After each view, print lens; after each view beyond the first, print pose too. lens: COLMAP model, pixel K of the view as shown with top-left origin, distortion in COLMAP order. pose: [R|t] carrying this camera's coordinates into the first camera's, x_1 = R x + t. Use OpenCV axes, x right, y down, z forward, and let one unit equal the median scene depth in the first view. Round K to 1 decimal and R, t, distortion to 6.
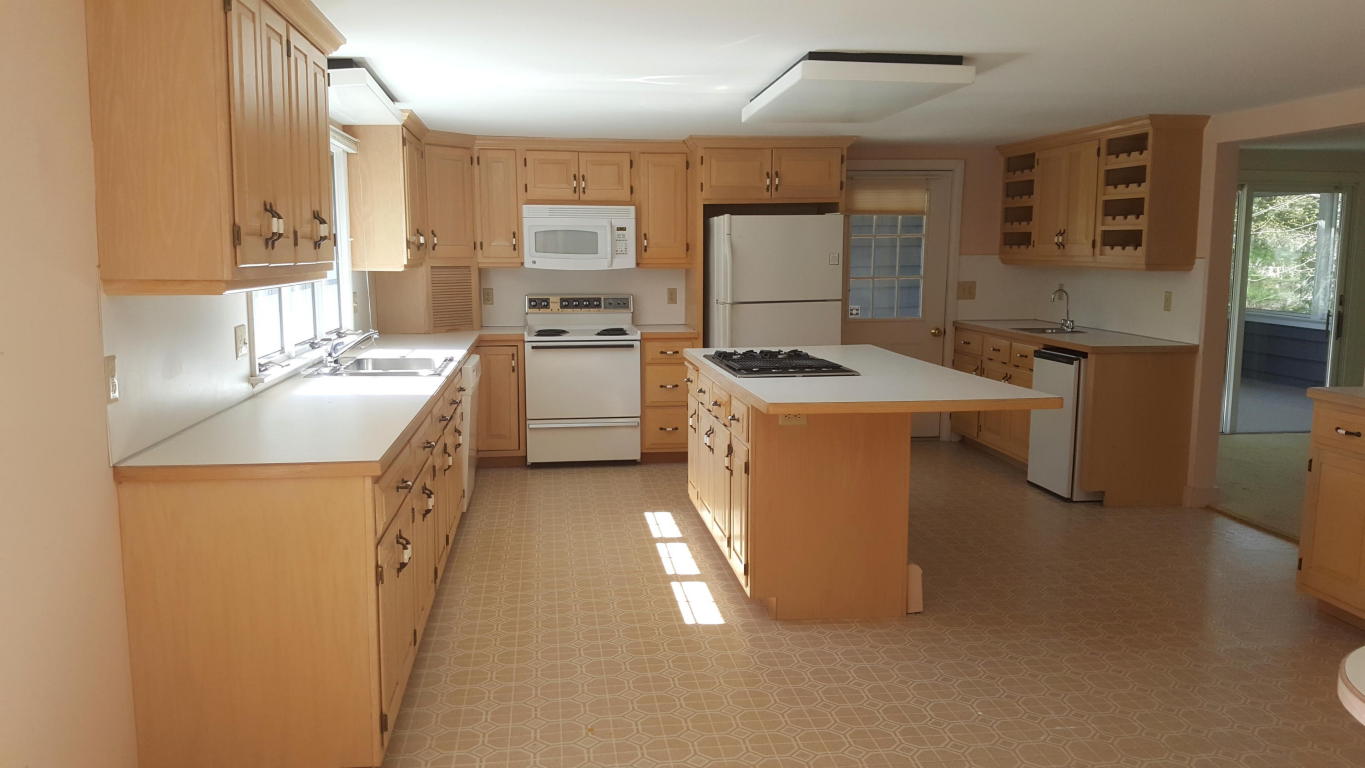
lens RADIAL K [[1018.1, 0, 693.7], [0, 1018.1, 388.9], [0, 0, 1]] dist [0.025692, -0.072283]
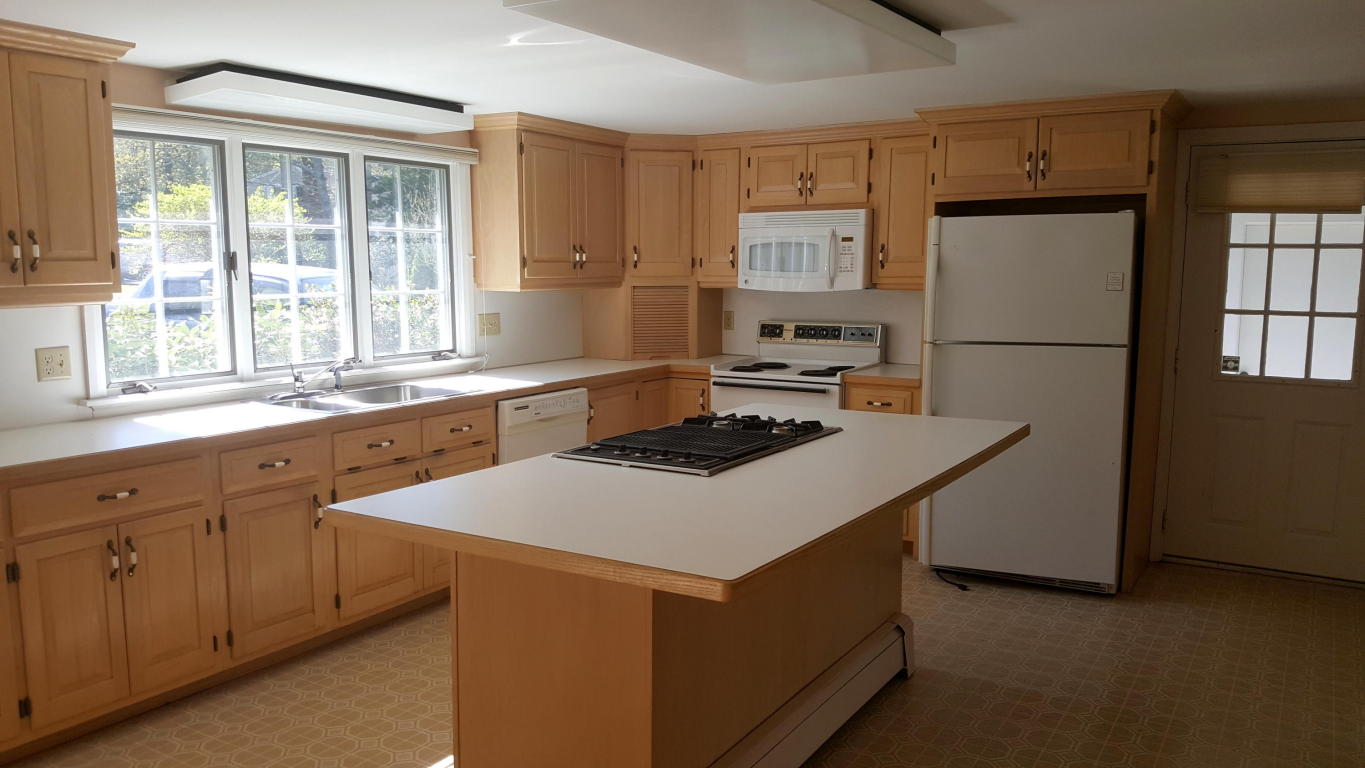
lens RADIAL K [[1018.1, 0, 678.3], [0, 1018.1, 379.9], [0, 0, 1]] dist [0.025692, -0.072283]
pose [[0.753002, 0.071120, -0.654164, 0.346694], [-0.084722, 0.996346, 0.010799, -0.048211], [0.652541, 0.047290, 0.756276, 0.336612]]
